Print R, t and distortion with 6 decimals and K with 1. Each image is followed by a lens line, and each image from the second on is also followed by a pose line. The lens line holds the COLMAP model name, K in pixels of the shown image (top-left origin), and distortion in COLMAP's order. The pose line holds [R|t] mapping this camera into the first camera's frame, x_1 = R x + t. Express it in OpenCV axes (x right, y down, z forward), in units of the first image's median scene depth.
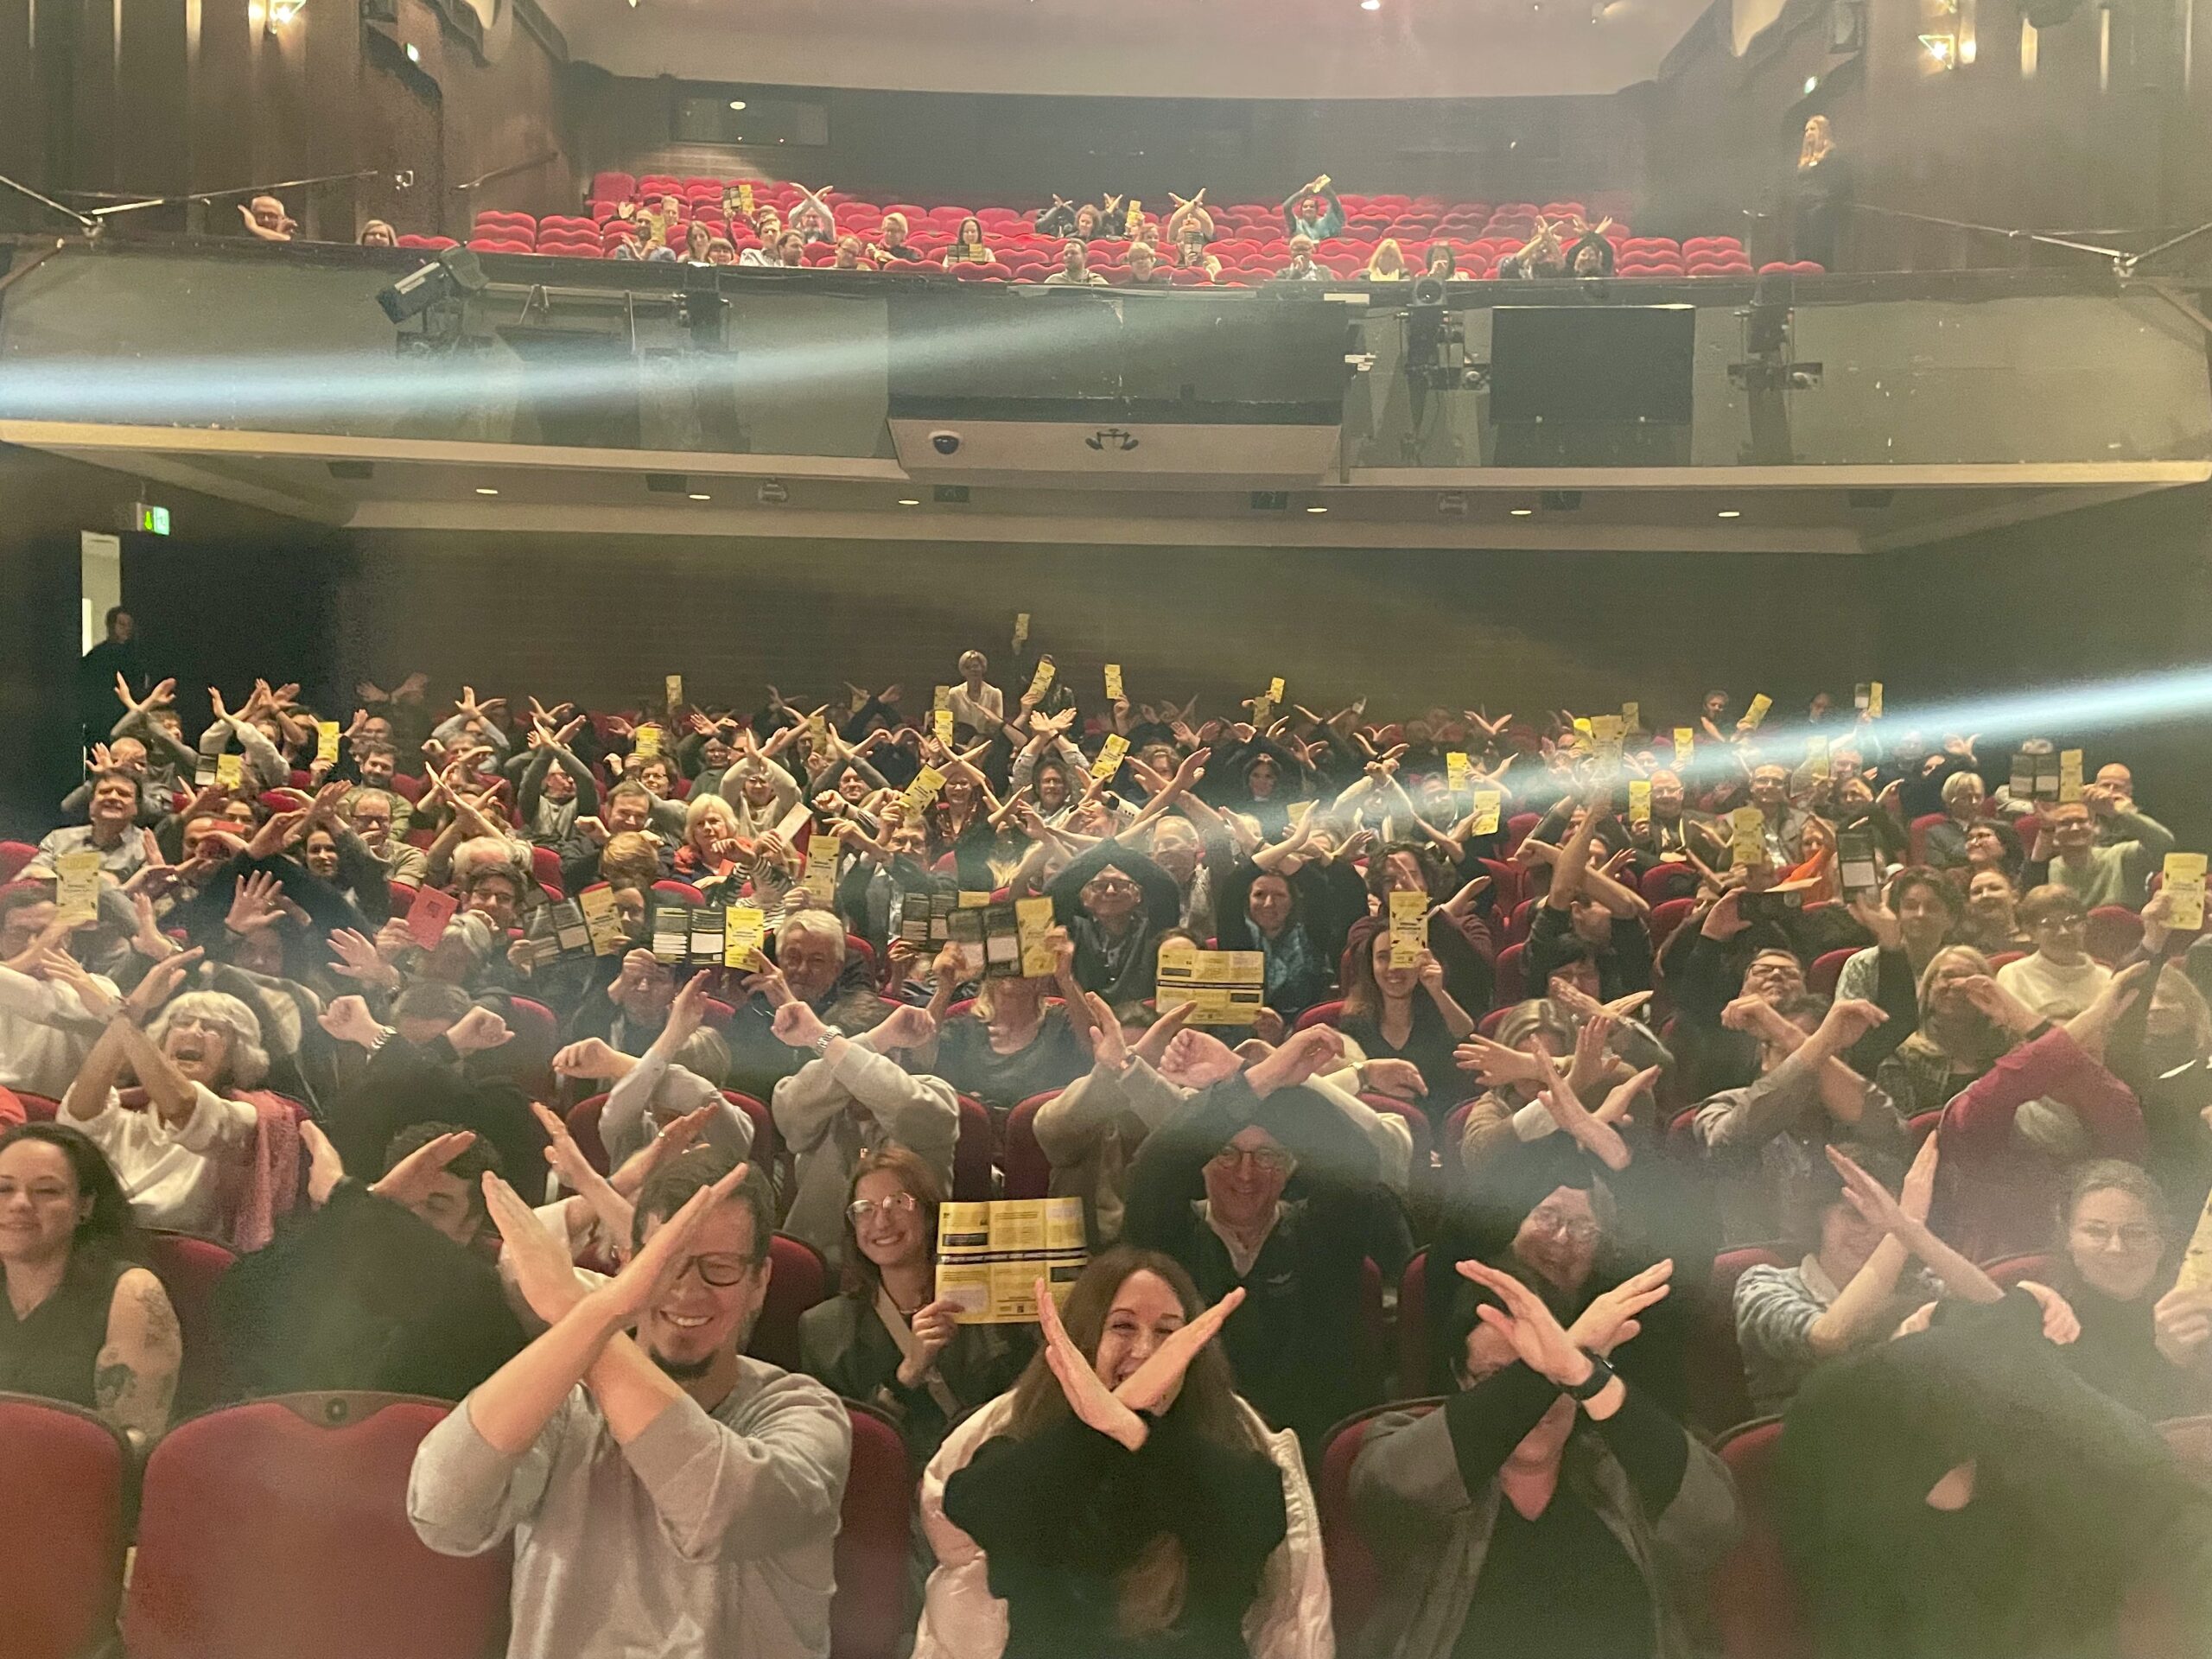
lens RADIAL K [[2127.9, 0, 1106.0], [0, 2127.9, 829.5], [0, 0, 1]] dist [0.105571, -0.000008]
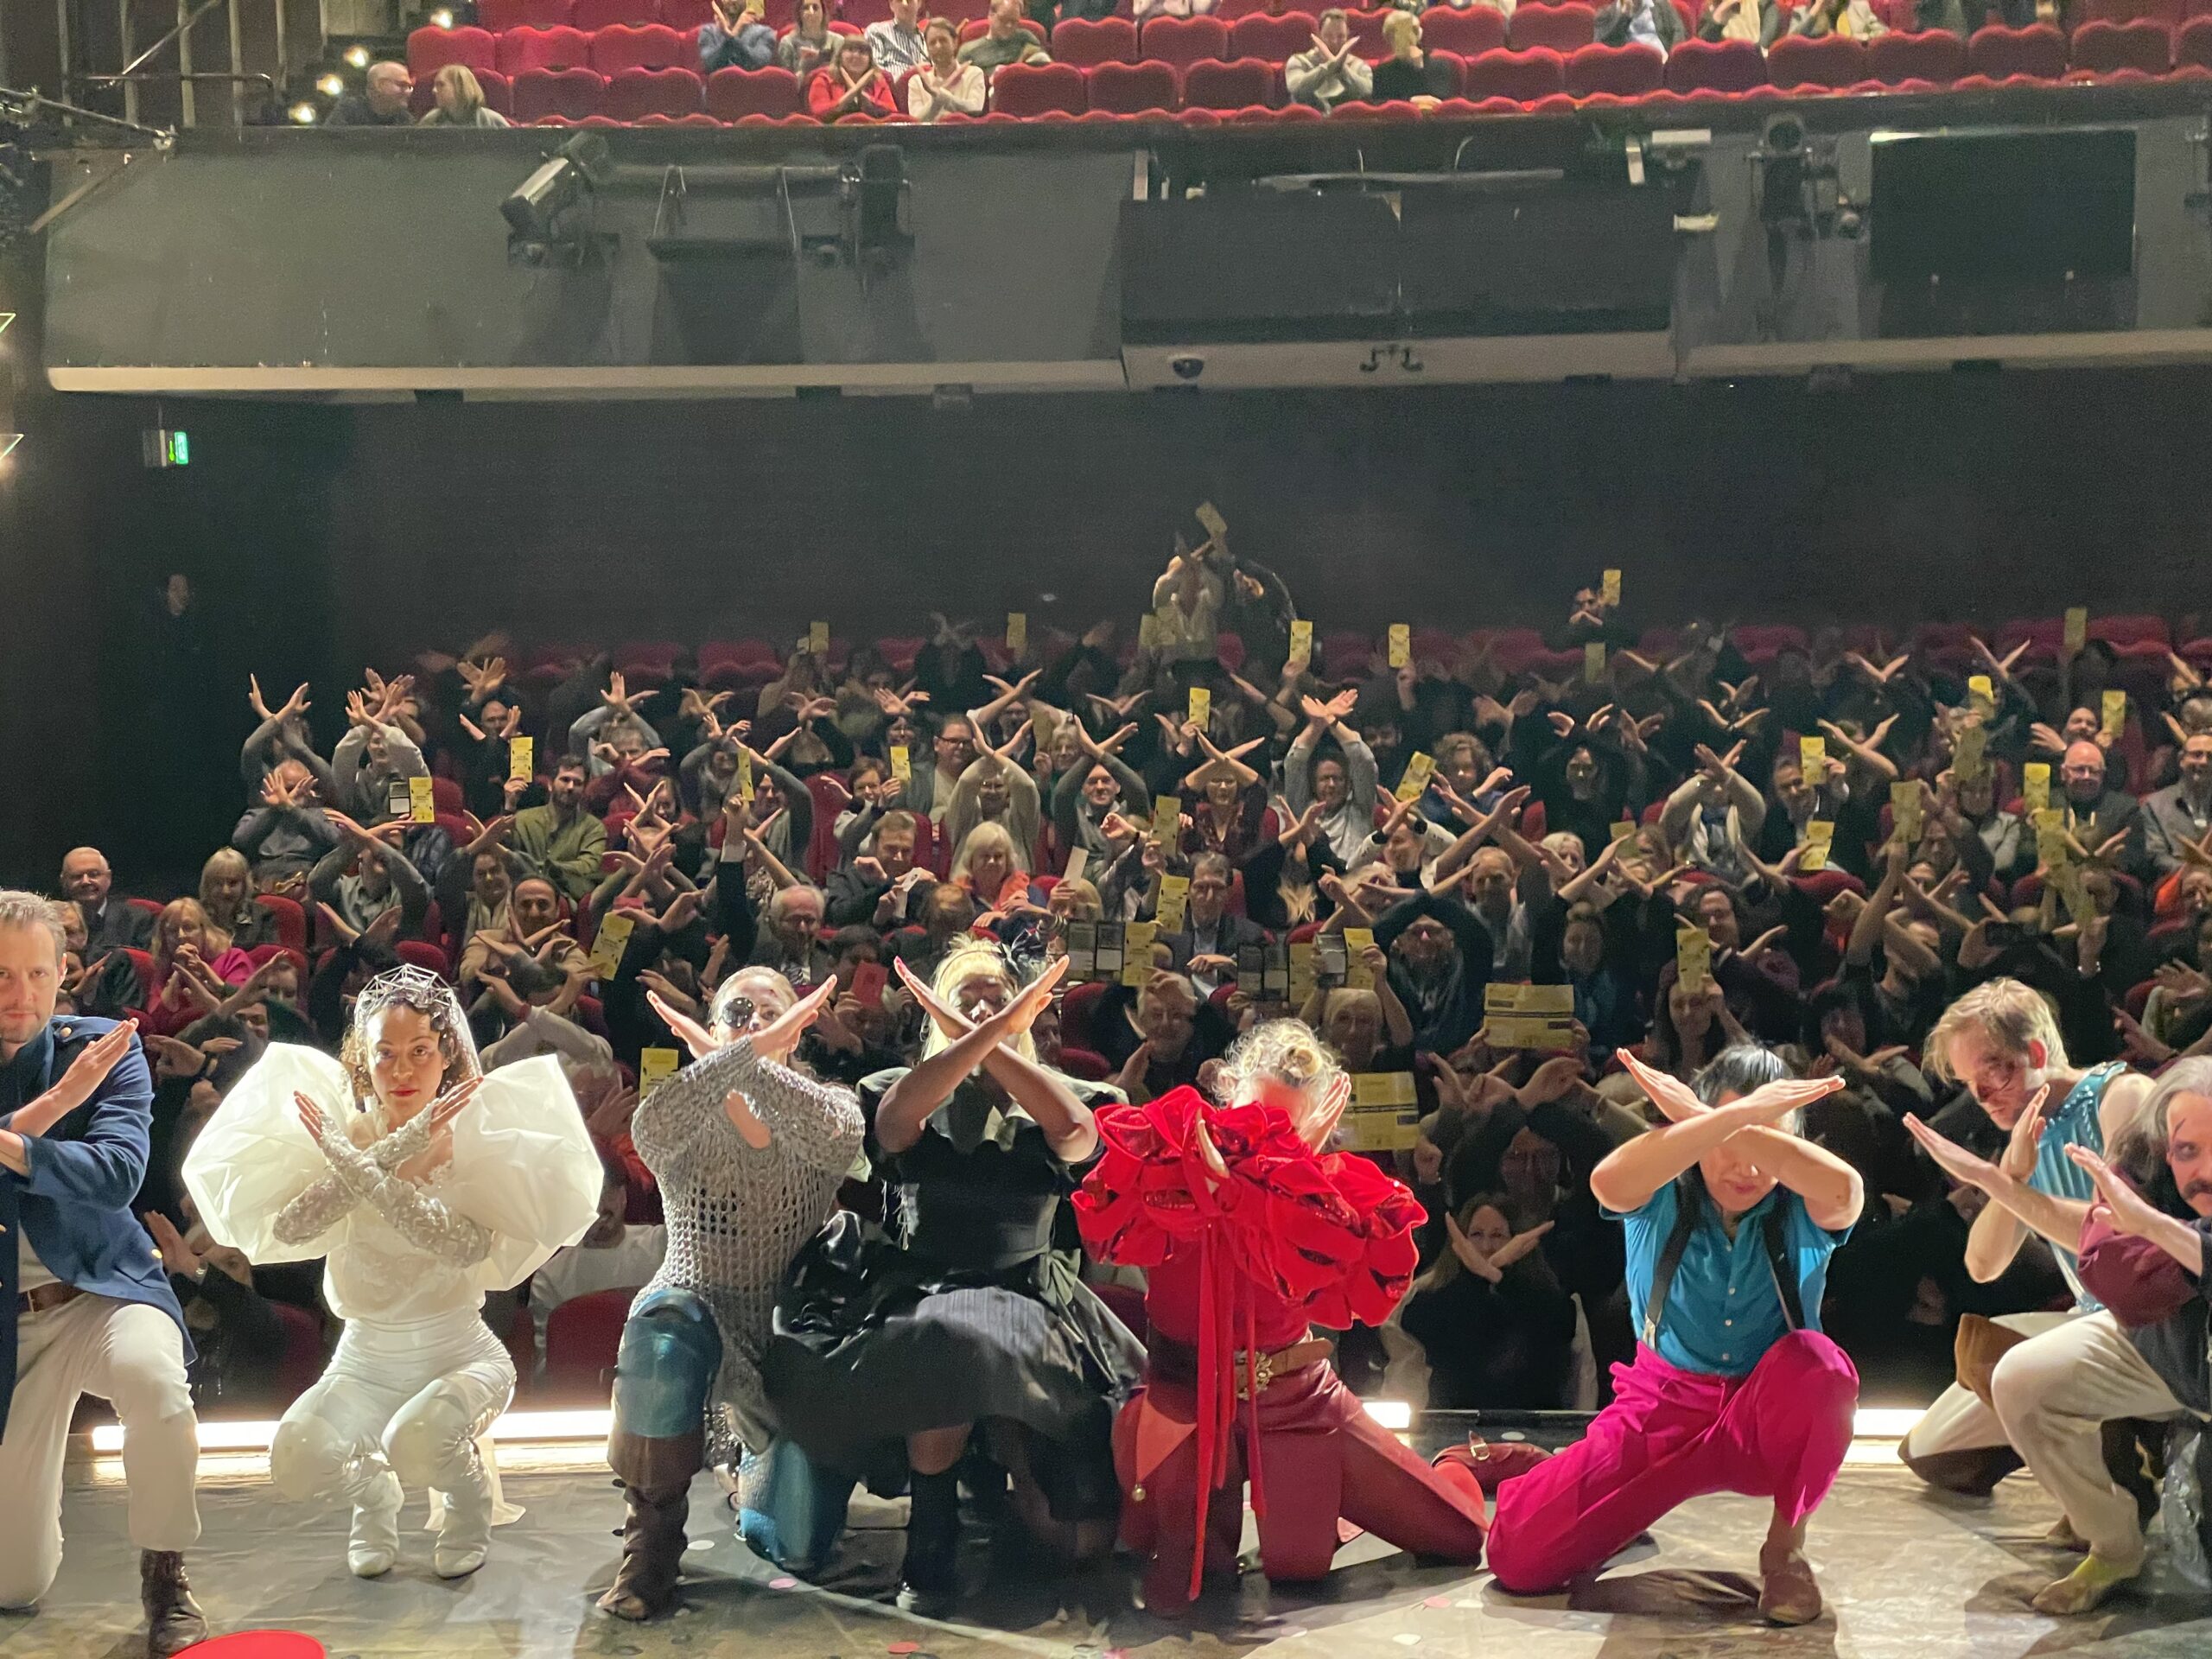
lens RADIAL K [[3319.9, 0, 1106.0], [0, 3319.9, 829.5], [0, 0, 1]] dist [0.141616, -0.018067]
pose [[0.996915, -0.024669, -0.074513, -0.015649], [0.026333, 0.999423, 0.021430, -0.031123], [0.073942, -0.023326, 0.996990, -0.308308]]
